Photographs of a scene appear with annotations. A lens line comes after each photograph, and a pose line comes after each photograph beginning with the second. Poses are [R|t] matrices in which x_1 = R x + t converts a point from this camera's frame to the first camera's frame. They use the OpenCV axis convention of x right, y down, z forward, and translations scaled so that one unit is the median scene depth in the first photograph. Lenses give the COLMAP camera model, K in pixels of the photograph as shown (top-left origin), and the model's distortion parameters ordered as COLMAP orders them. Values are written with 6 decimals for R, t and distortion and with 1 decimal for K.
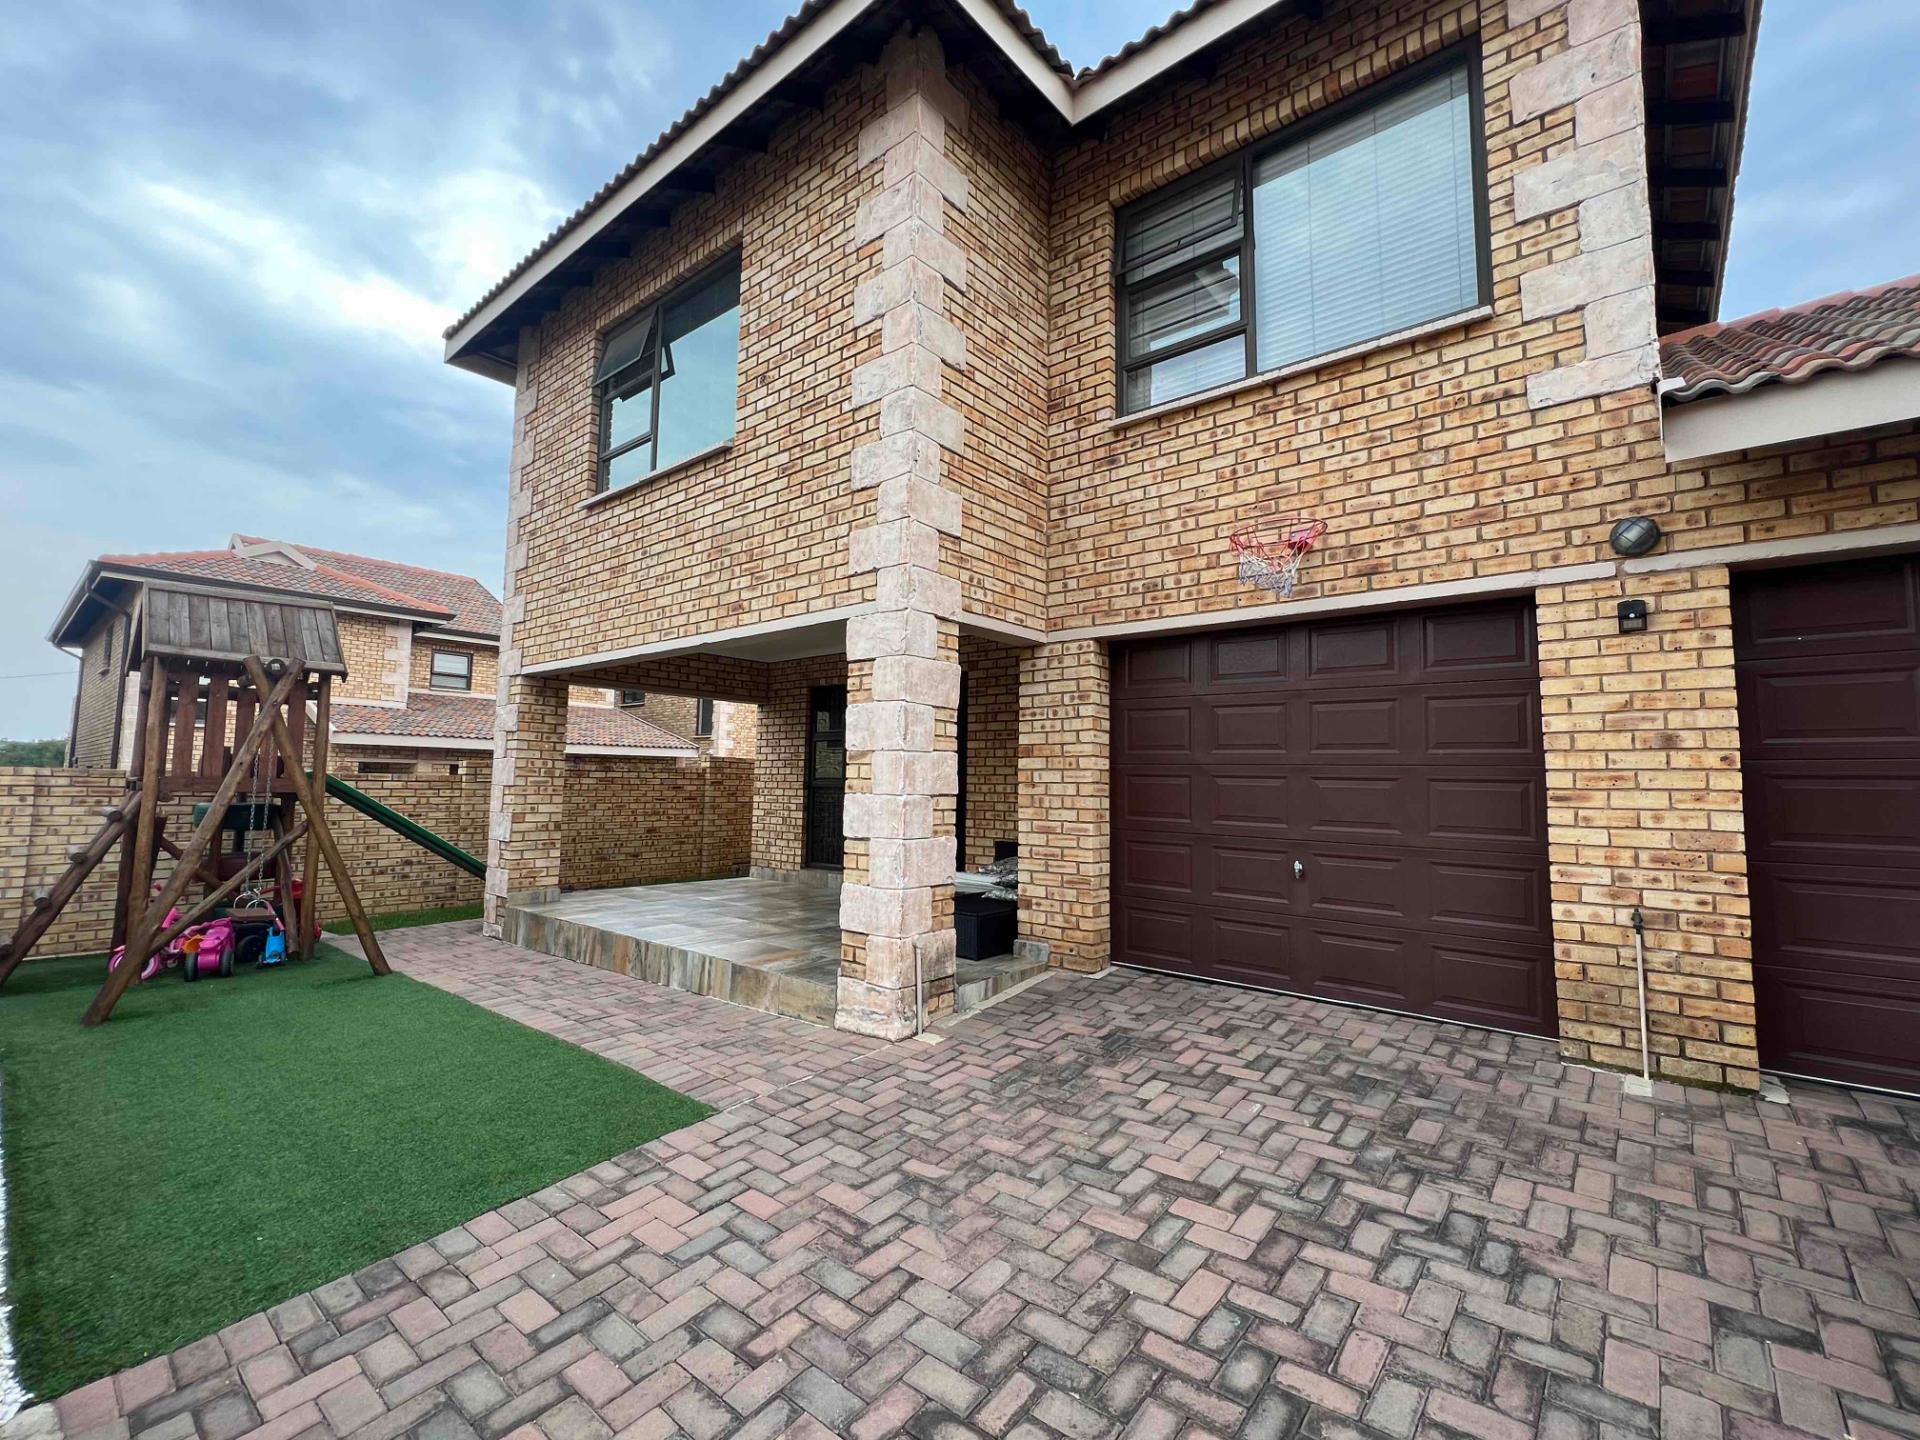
lens RADIAL K [[822.2, 0, 959.0], [0, 822.2, 720.3], [0, 0, 1]] dist [-0.000228, -0.000143]
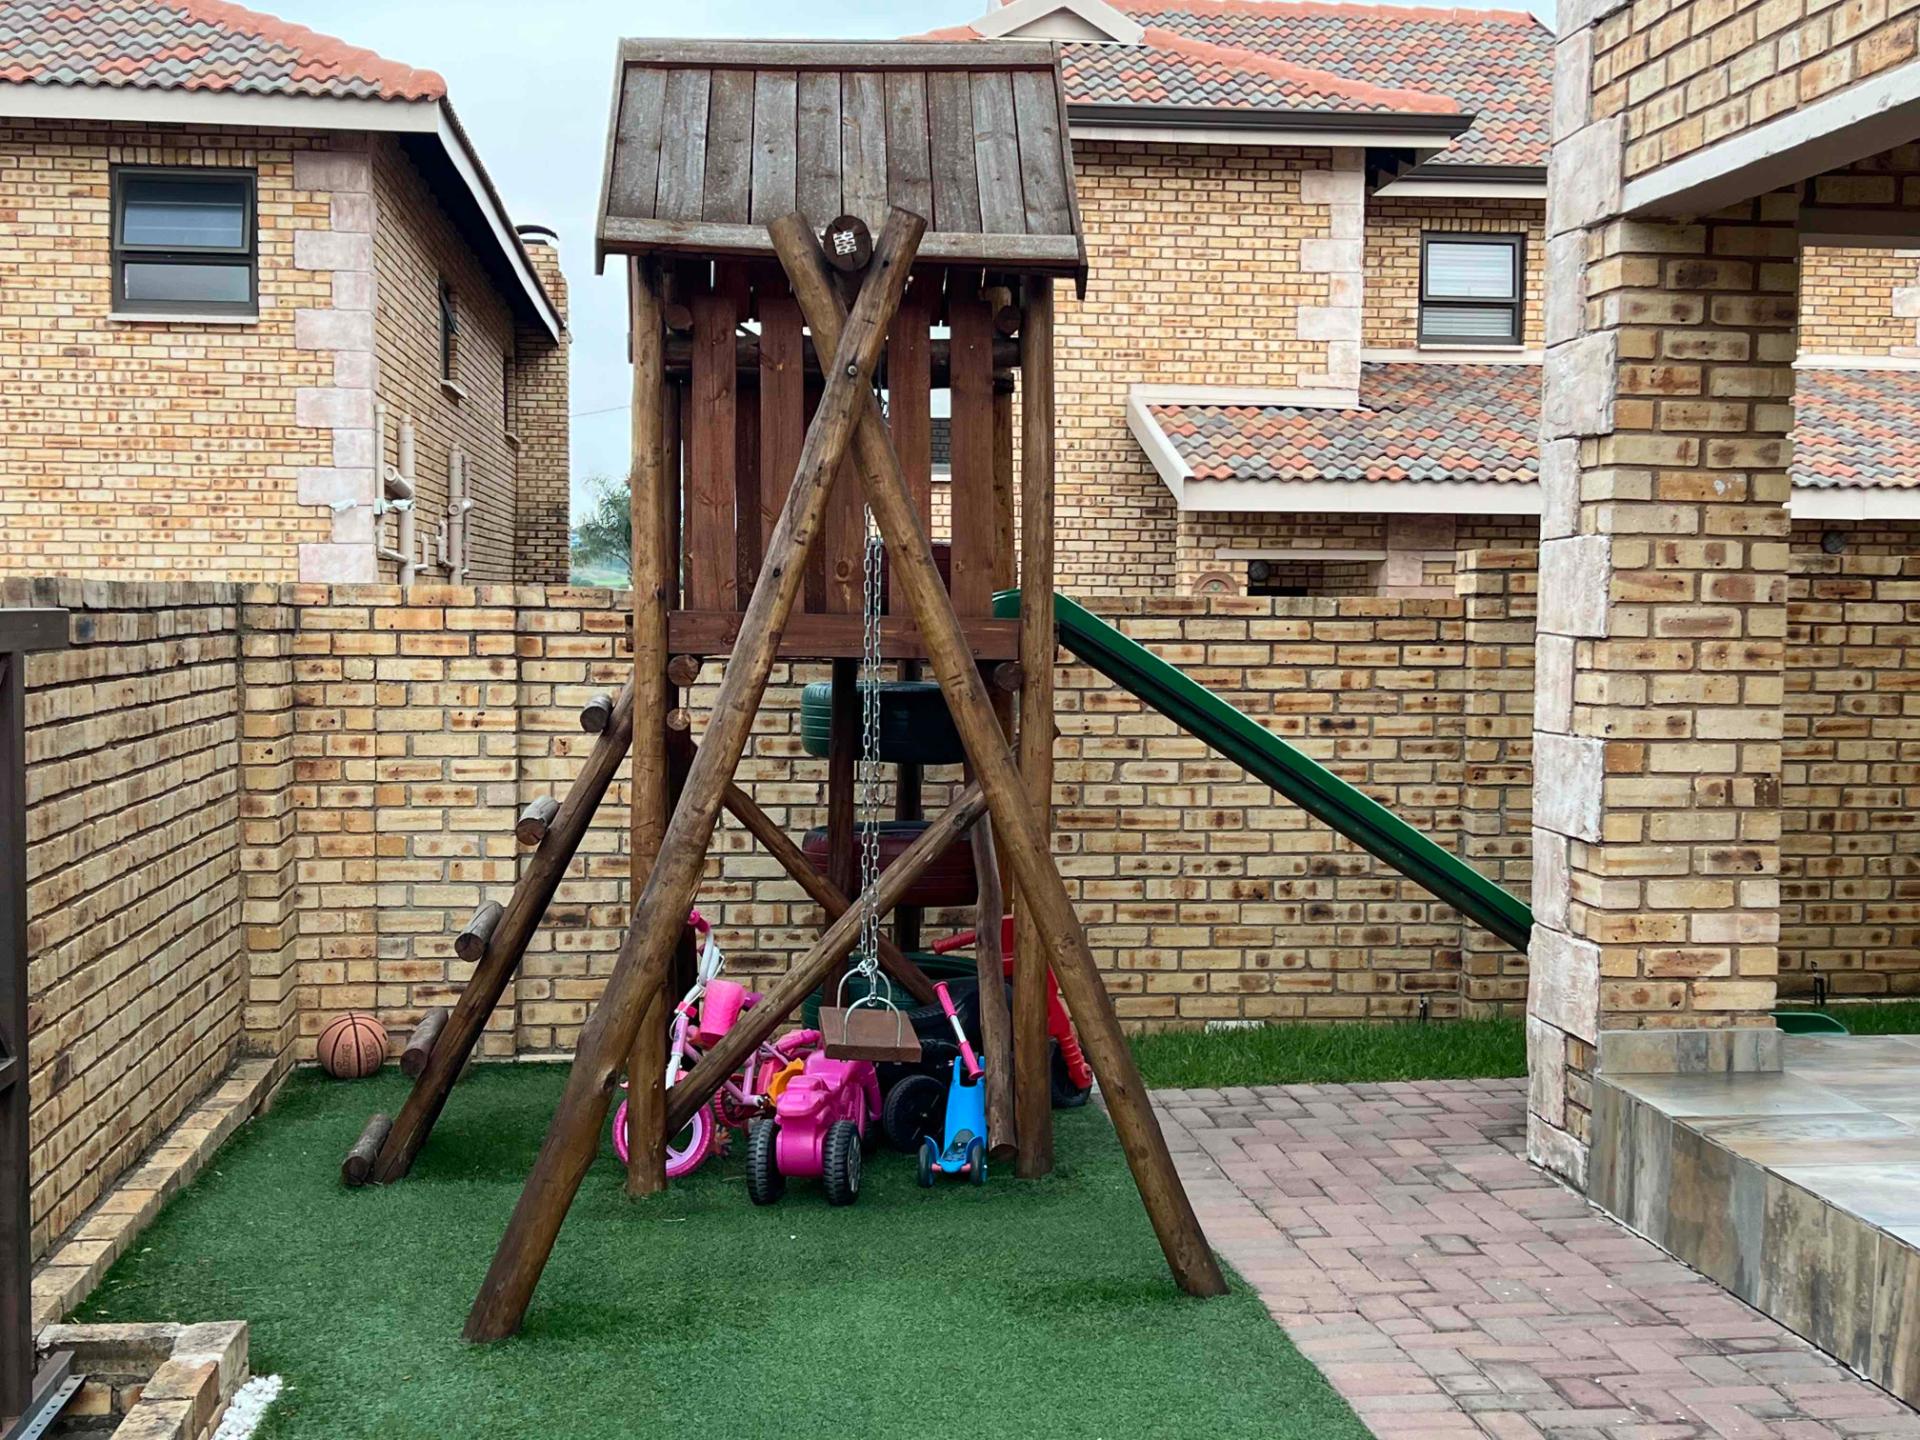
lens RADIAL K [[2440.6, 0, 960.3], [0, 2440.6, 726.3], [0, 0, 1]] dist [0.082792, 0.000000]
pose [[0.716500, 0.031783, -0.696862, -0.128979], [0.054914, 0.993292, 0.101764, 0.014401], [0.695422, -0.111181, 0.709949, 0.272079]]
